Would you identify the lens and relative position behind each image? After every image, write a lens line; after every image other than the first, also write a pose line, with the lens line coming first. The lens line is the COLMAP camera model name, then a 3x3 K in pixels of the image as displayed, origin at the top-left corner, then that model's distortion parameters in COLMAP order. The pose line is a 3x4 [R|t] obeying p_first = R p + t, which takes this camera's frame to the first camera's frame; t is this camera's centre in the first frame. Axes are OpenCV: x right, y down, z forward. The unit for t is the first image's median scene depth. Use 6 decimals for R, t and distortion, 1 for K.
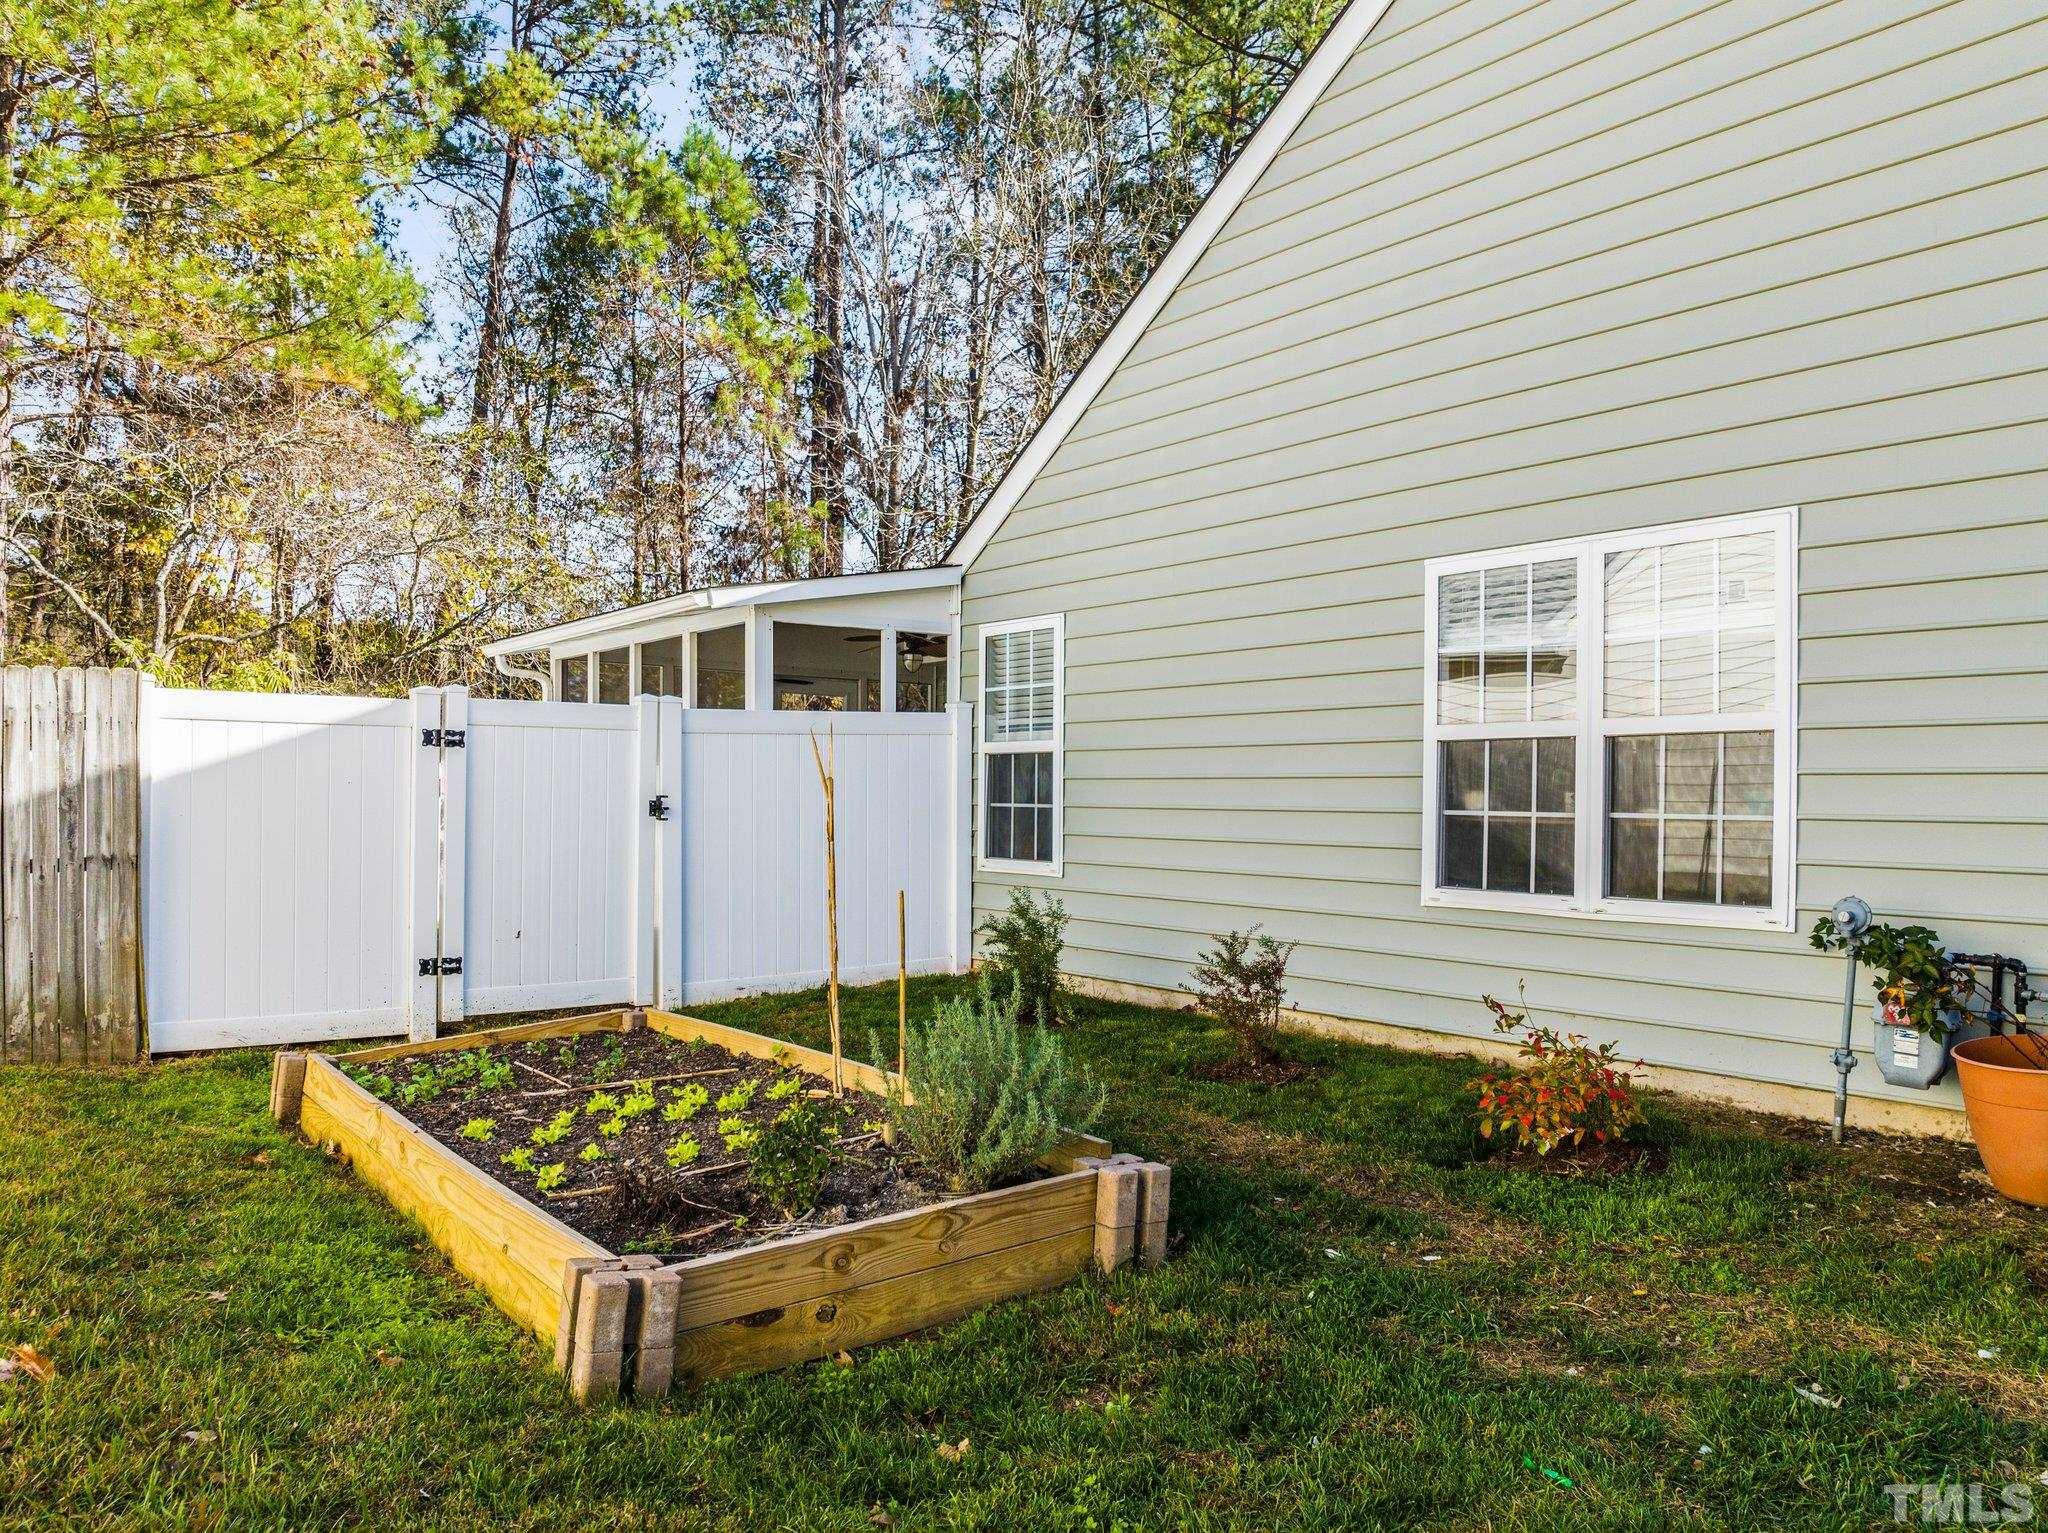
lens RADIAL K [[1465.0, 0, 1036.3], [0, 1465.0, 763.2], [0, 0, 1]] dist [-0.037553, 0.000977]
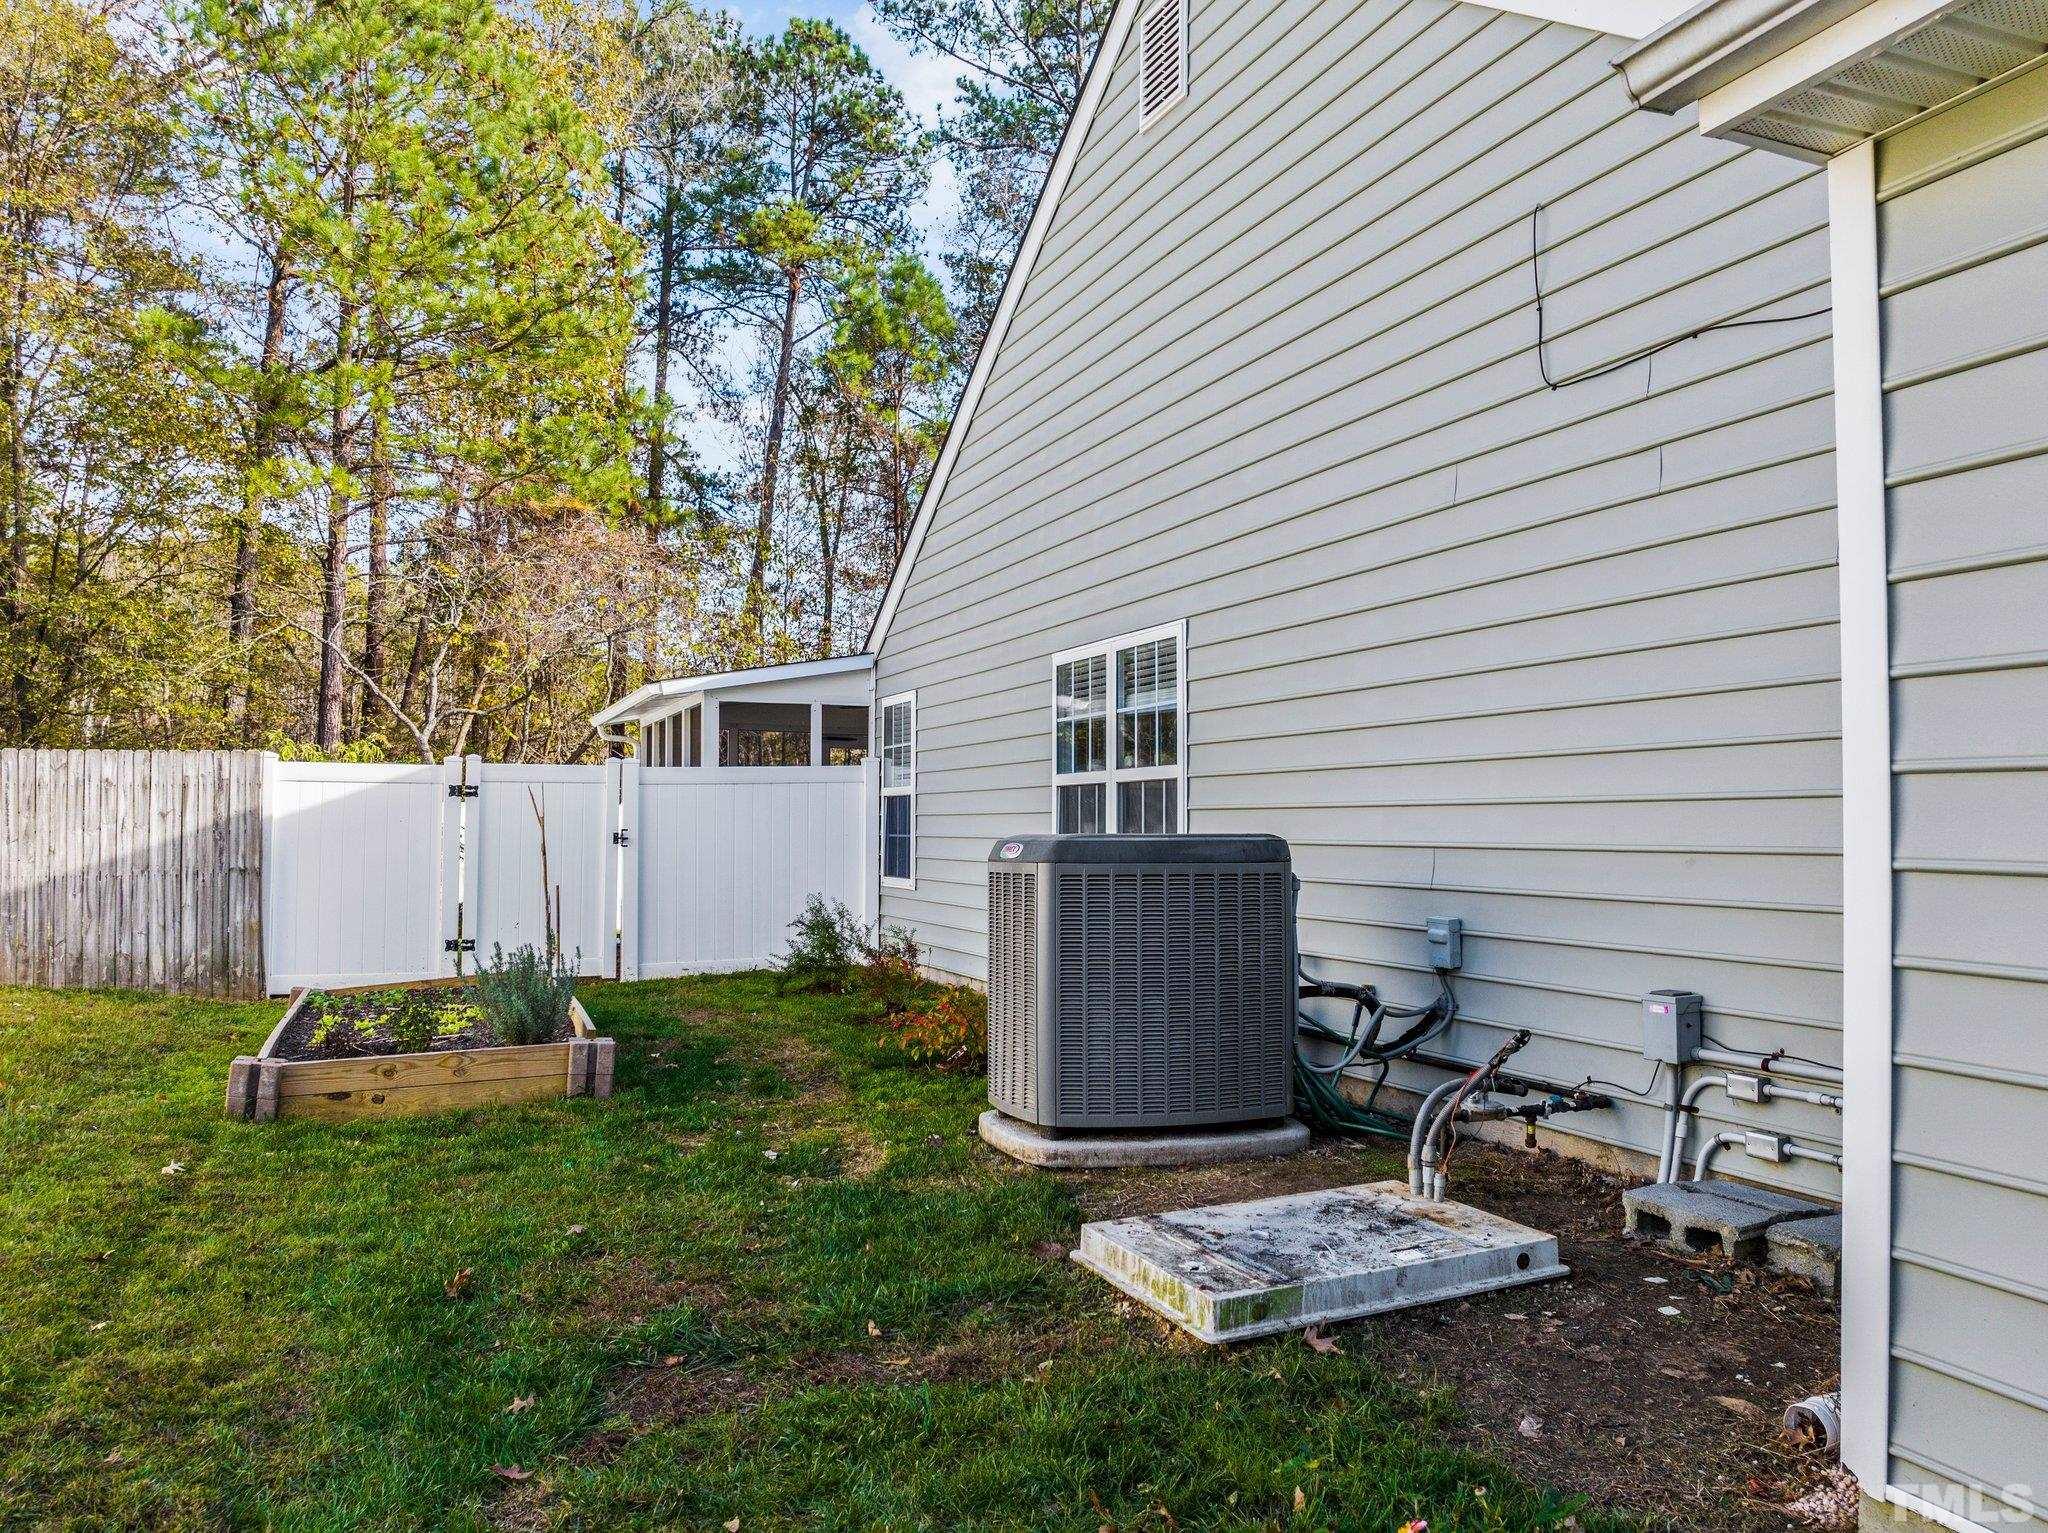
lens RADIAL K [[1445.3, 0, 1032.0], [0, 1445.3, 738.9], [0, 0, 1]] dist [-0.034375, -0.006087]
pose [[0.968459, -0.020466, -0.248331, 0.489974], [0.010140, 0.999033, -0.042790, -0.001514], [0.248966, 0.038923, 0.967730, -0.260448]]
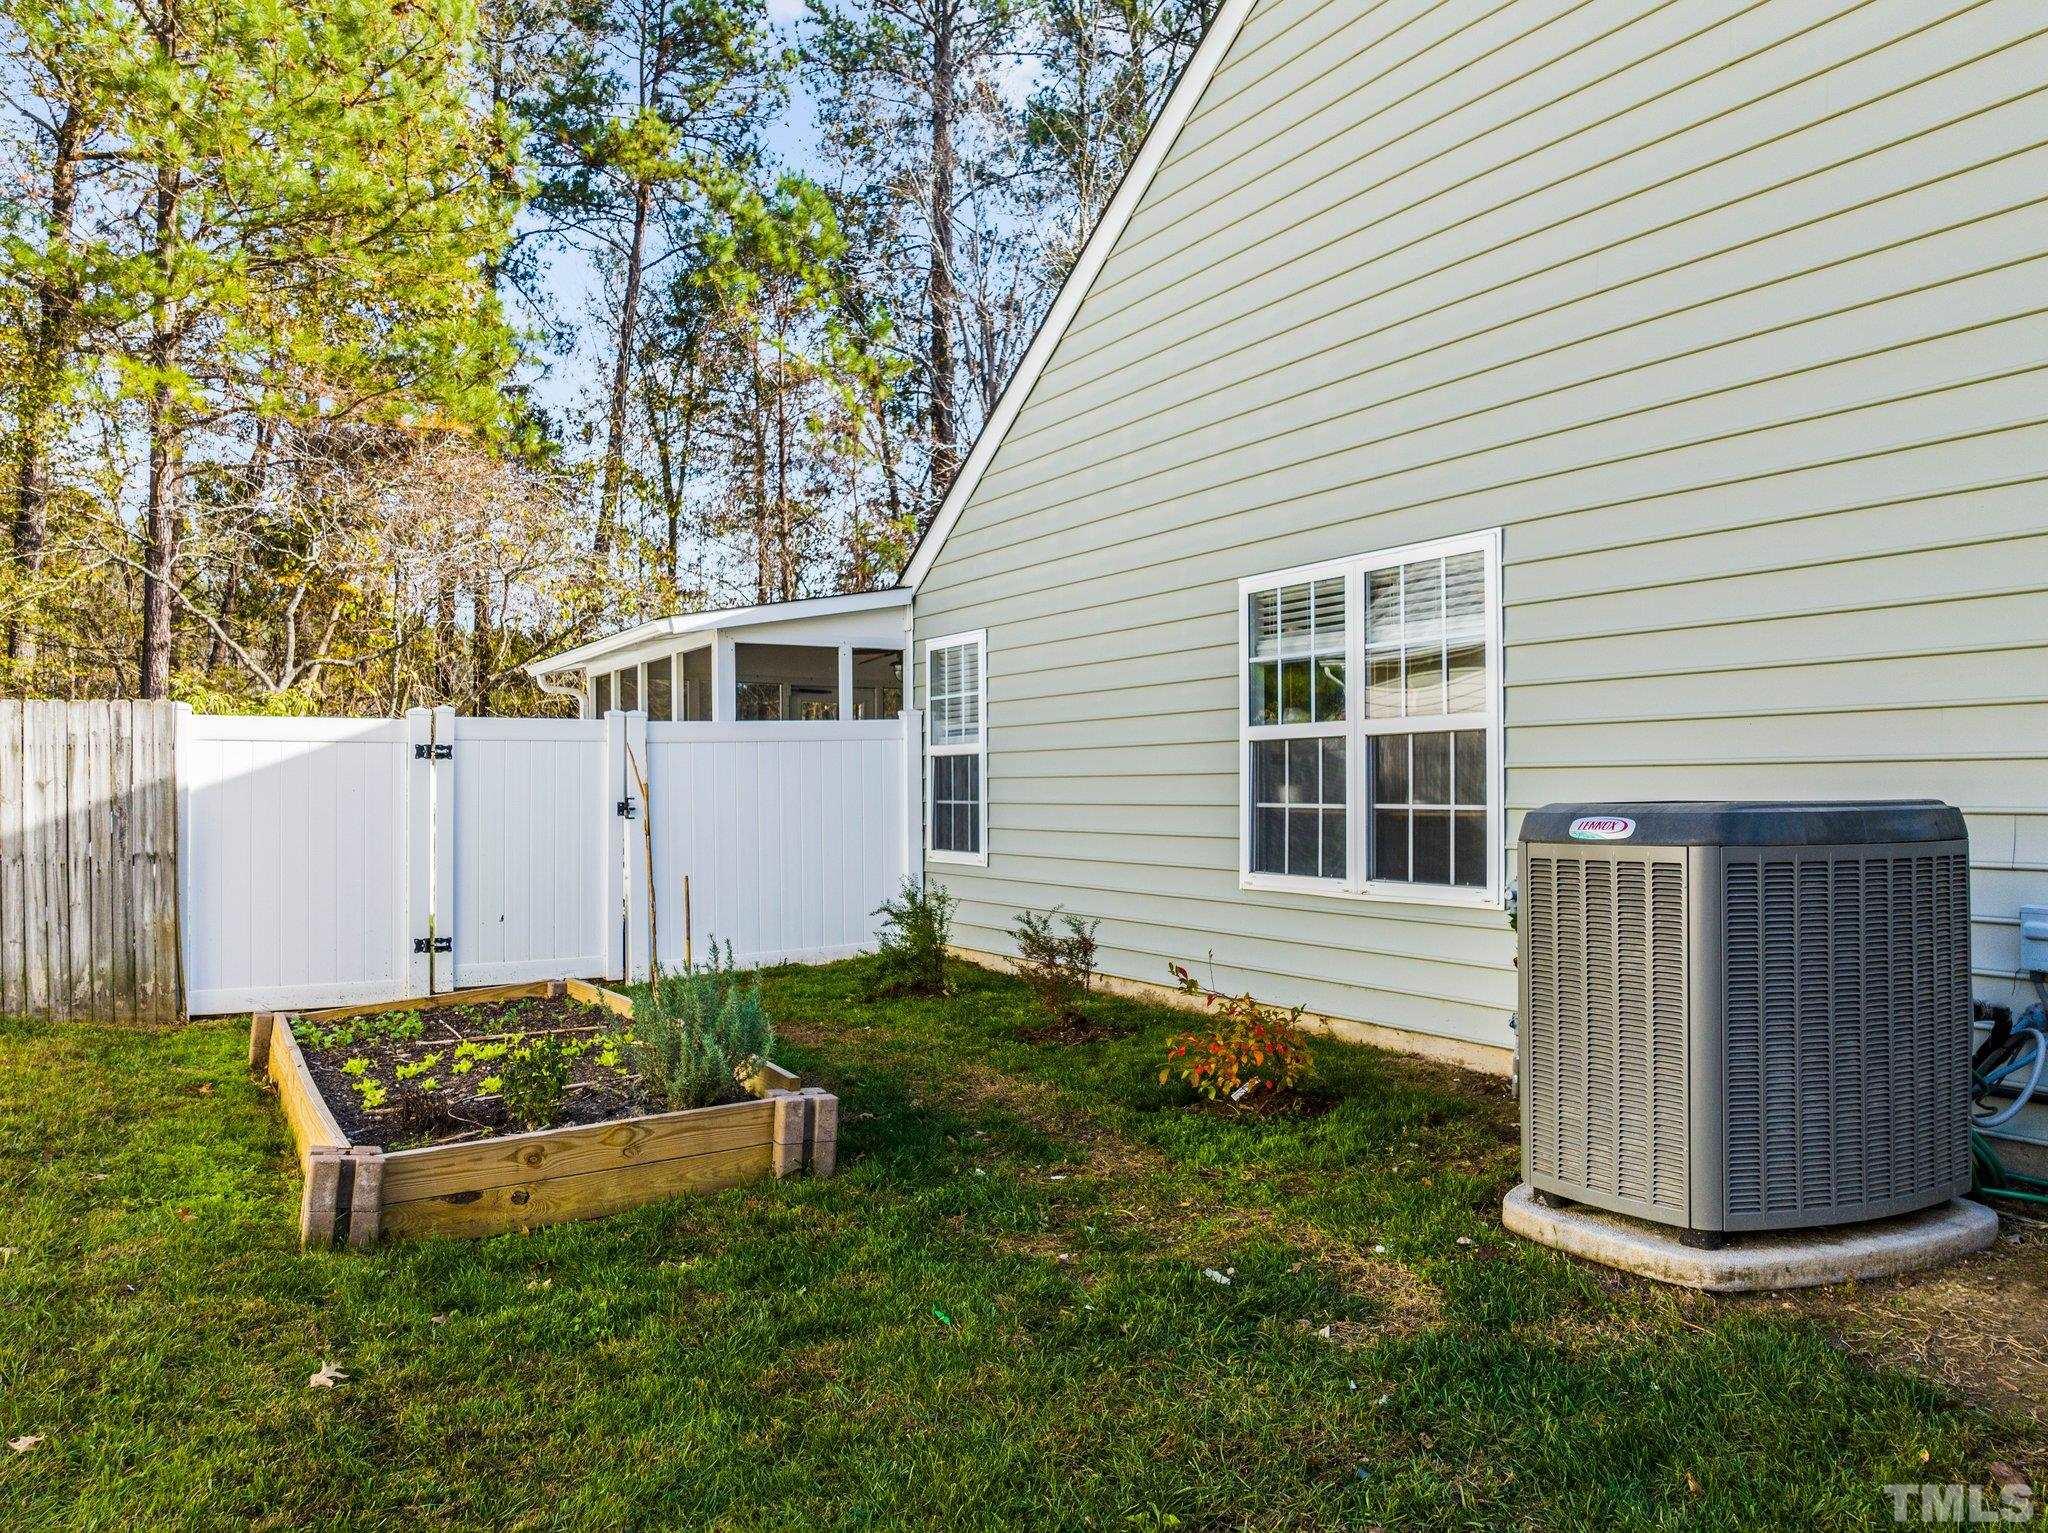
lens RADIAL K [[1450.4, 0, 1027.7], [0, 1450.4, 737.3], [0, 0, 1]] dist [-0.039972, 0.004245]
pose [[0.992844, -0.017627, -0.118109, 0.197668], [0.015944, 0.999758, -0.015175, -0.003264], [0.118348, 0.013183, 0.992885, -0.097832]]
